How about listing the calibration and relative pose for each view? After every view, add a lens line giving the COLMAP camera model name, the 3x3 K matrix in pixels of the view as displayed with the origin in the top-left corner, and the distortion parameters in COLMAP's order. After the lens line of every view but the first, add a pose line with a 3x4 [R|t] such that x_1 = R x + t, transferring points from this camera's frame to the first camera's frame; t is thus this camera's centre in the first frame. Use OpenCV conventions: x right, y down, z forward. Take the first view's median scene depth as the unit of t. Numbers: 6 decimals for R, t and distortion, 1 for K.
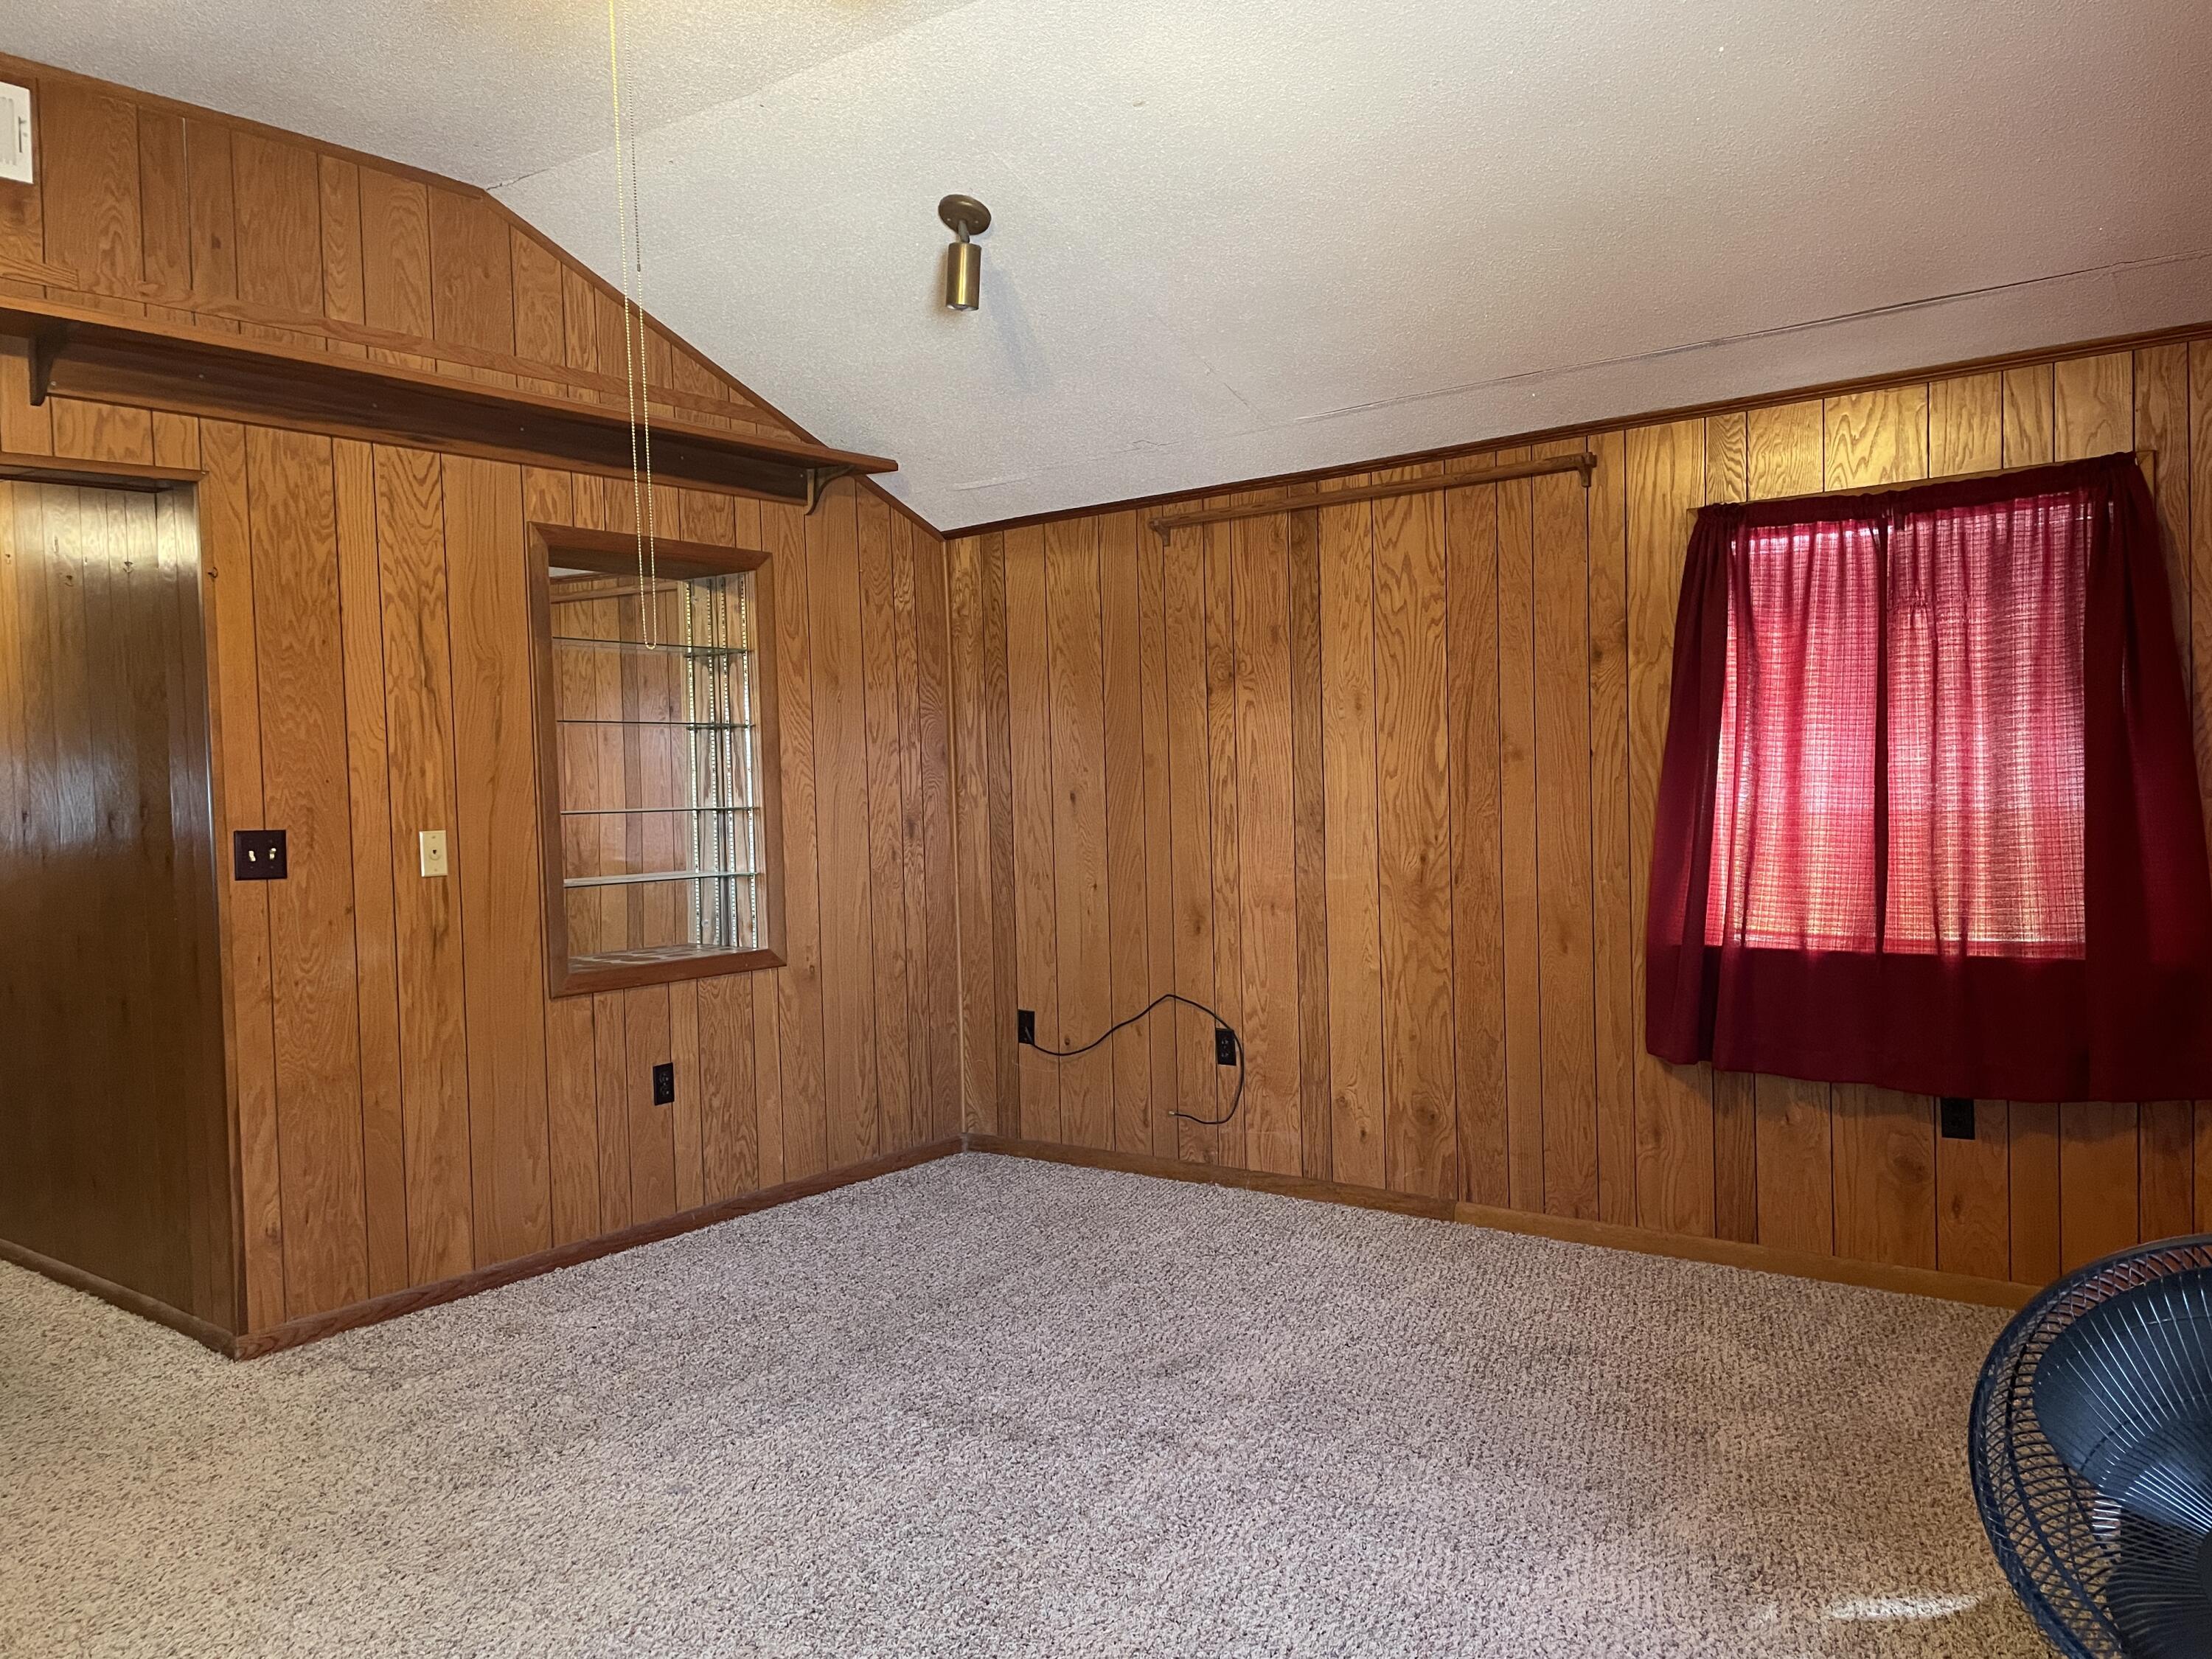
lens RADIAL K [[1679.6, 0, 1130.7], [0, 1679.6, 824.8], [0, 0, 1]] dist [0.092283, -0.116136]
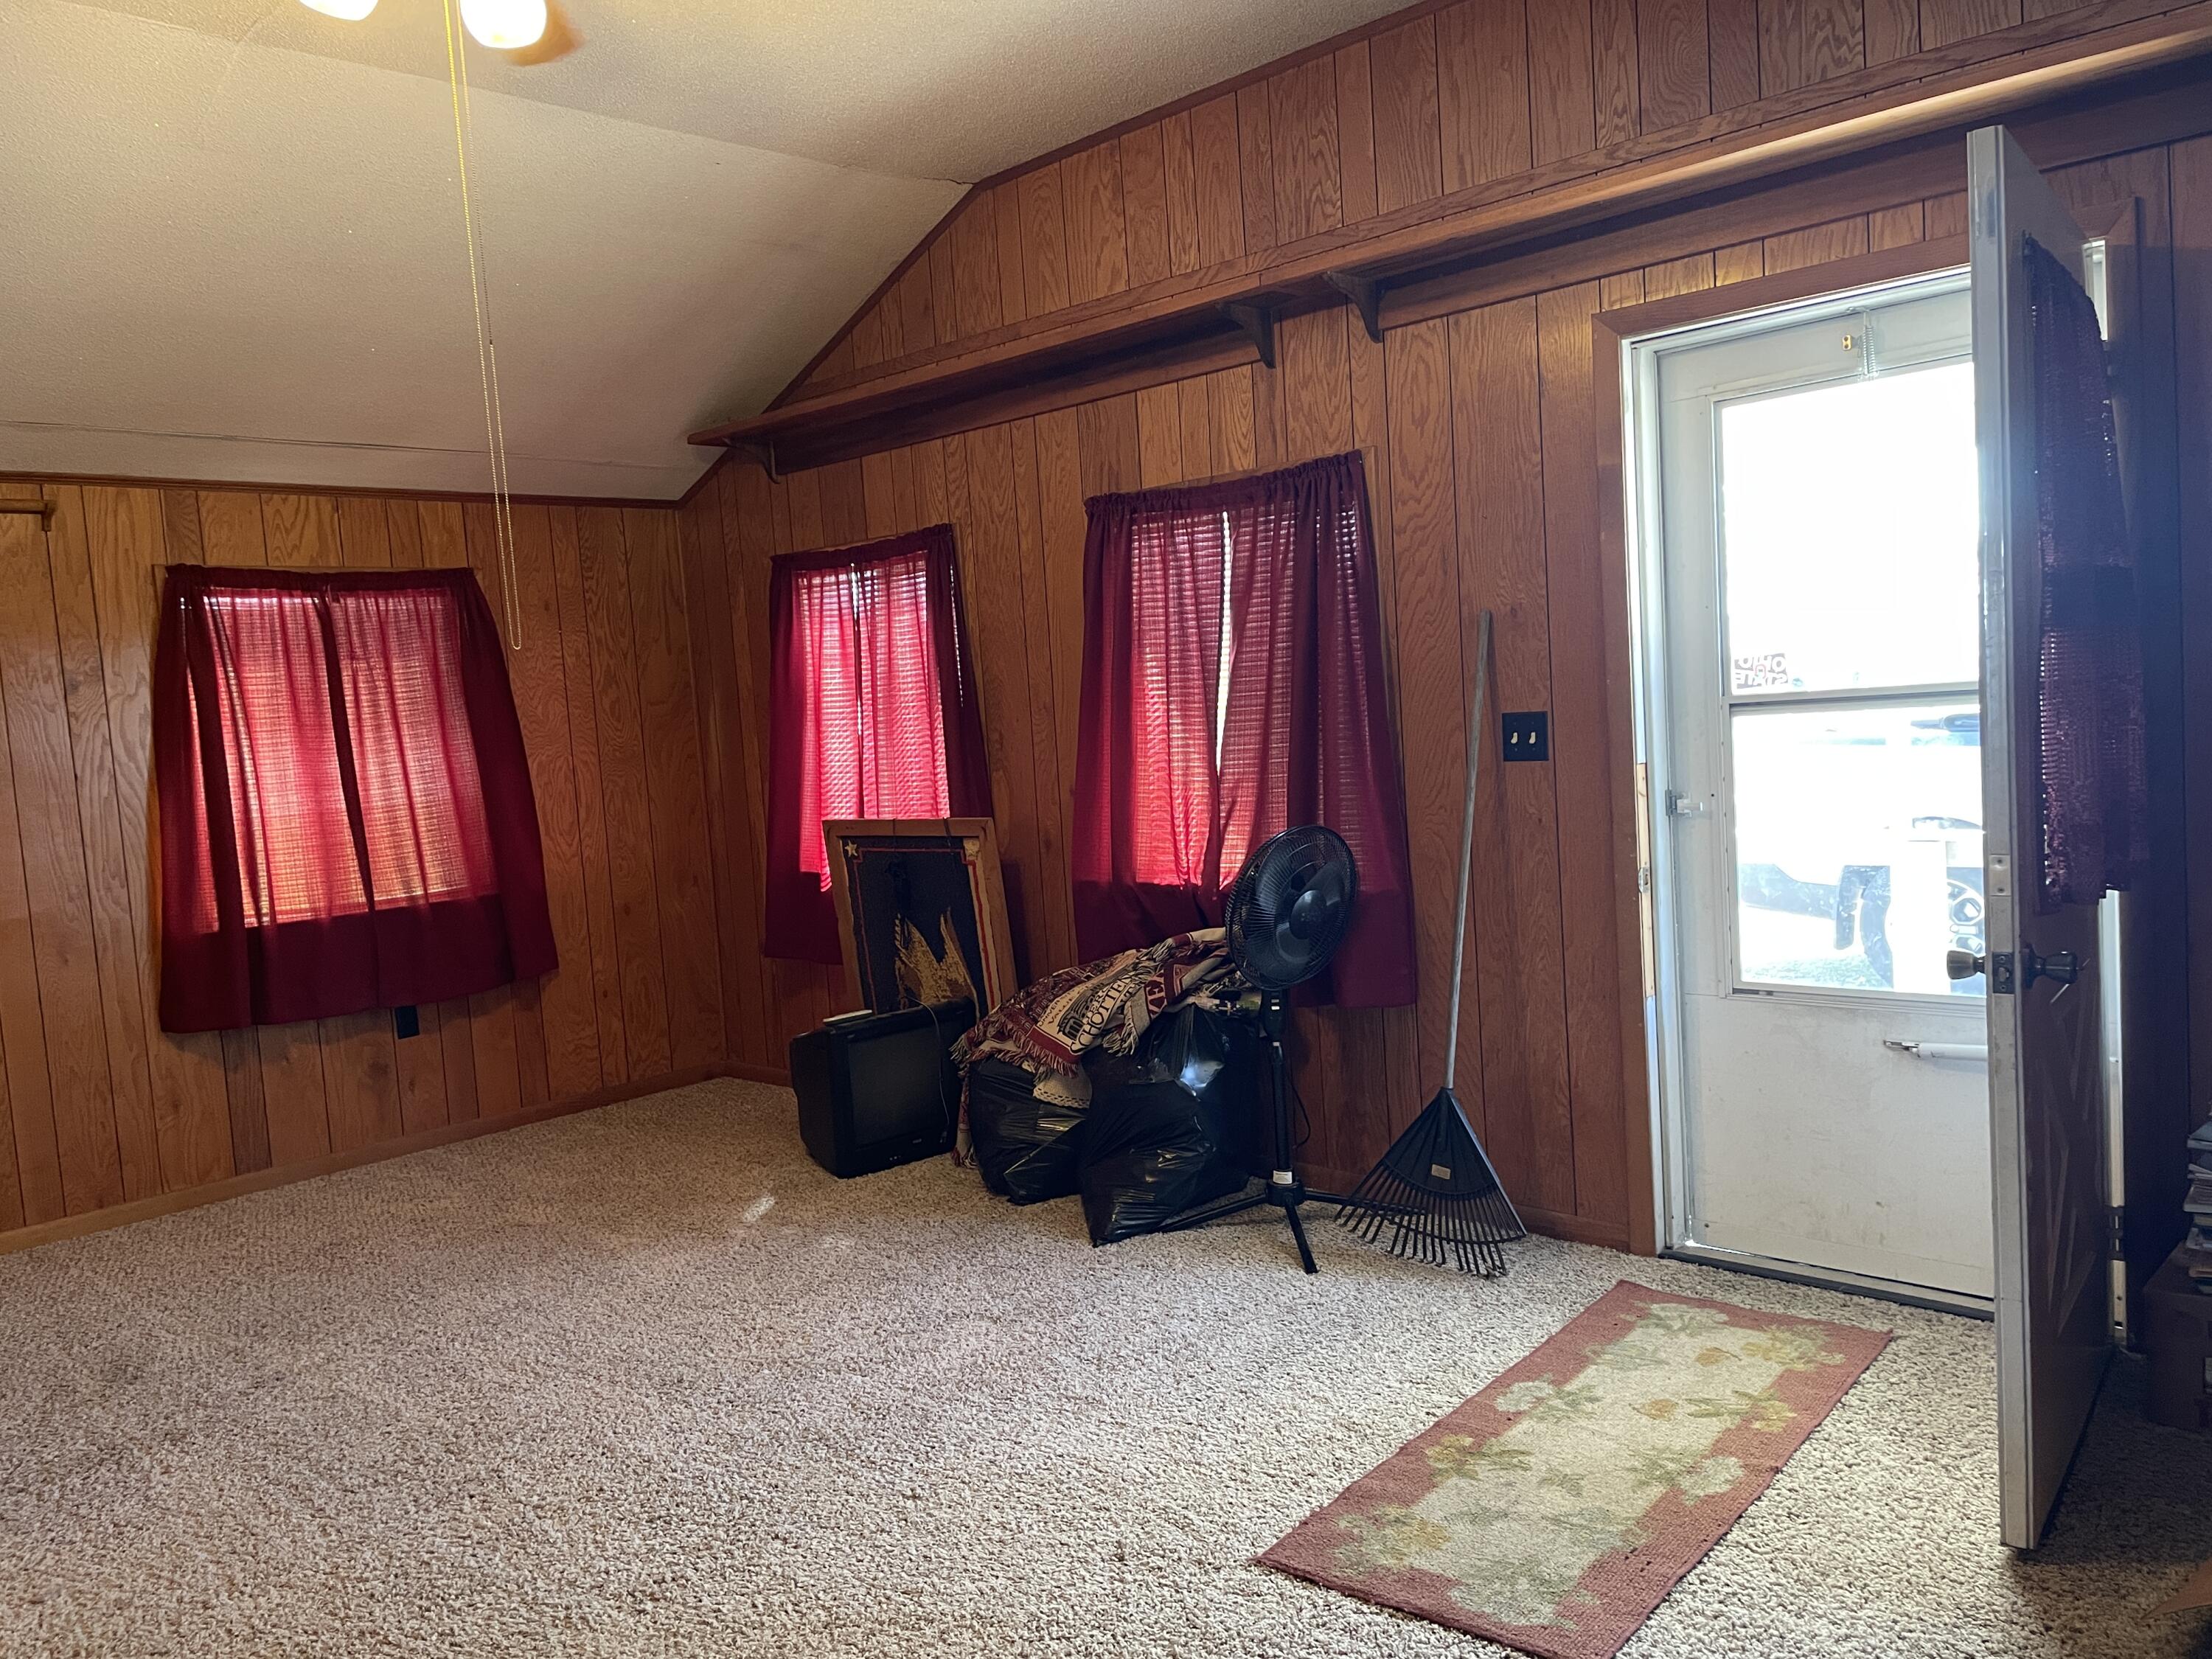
lens RADIAL K [[1679.6, 0, 1107.8], [0, 1679.6, 835.9], [0, 0, 1]] dist [0.092283, -0.116136]
pose [[0.104575, -0.053945, 0.993053, -0.762912], [0.095430, 0.994464, 0.043972, 0.010064], [-0.989928, 0.090169, 0.109144, 0.234173]]
